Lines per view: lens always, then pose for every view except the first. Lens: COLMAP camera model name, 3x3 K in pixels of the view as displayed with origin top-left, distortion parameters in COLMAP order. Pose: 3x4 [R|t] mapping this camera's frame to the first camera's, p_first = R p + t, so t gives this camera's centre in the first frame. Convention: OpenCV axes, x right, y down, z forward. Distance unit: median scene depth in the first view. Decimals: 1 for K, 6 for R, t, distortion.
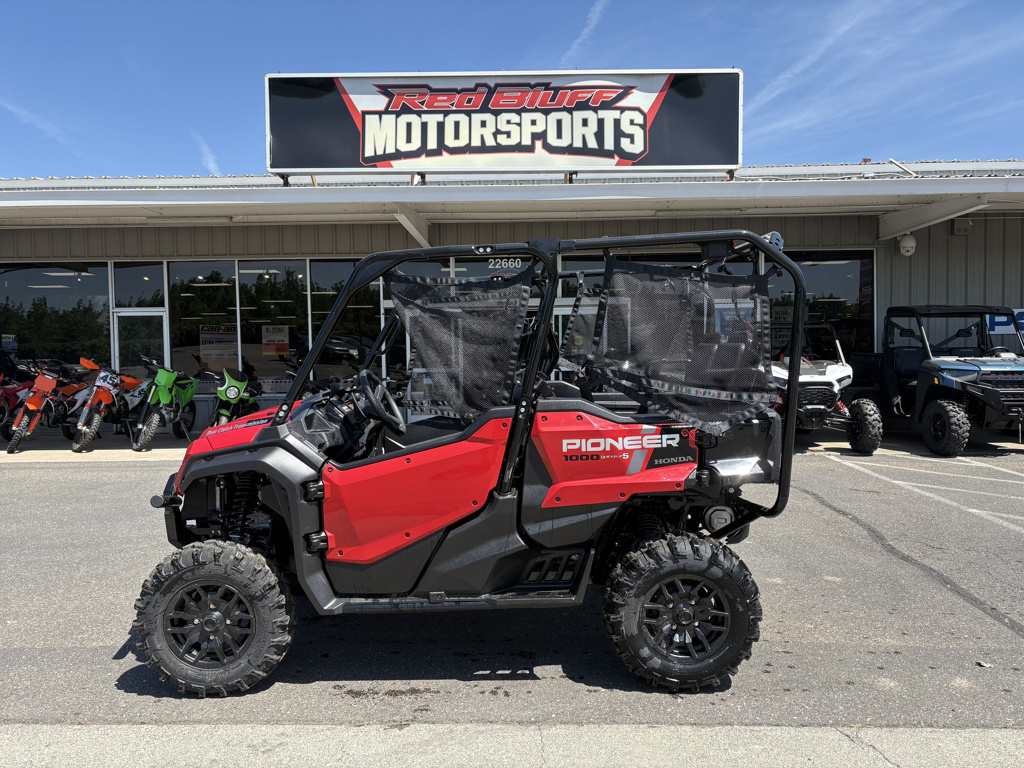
lens RADIAL K [[790.6, 0, 519.8], [0, 790.6, 382.9], [0, 0, 1]] dist [0.004292, -0.001097]
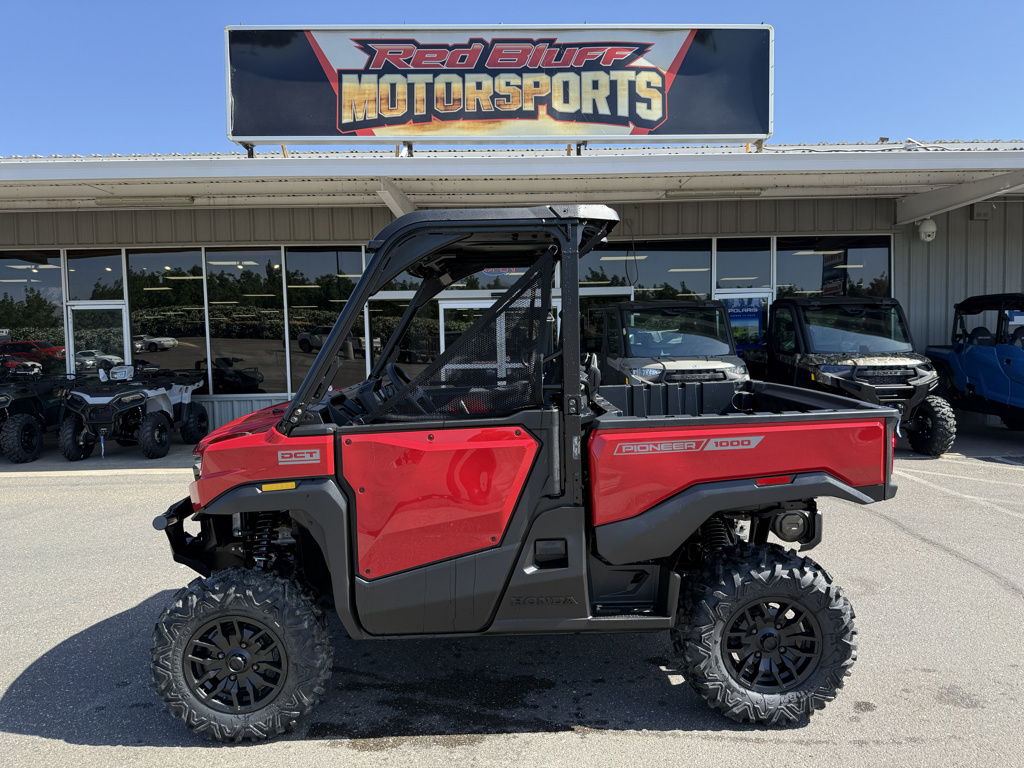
lens RADIAL K [[712.1, 0, 517.2], [0, 712.1, 382.4], [0, 0, 1]] dist [0.019929, -0.010409]
pose [[0.999386, -0.007655, 0.034192, -0.033425], [0.007137, 0.999858, 0.015245, -0.012901], [-0.034304, -0.014992, 0.999299, 0.208053]]
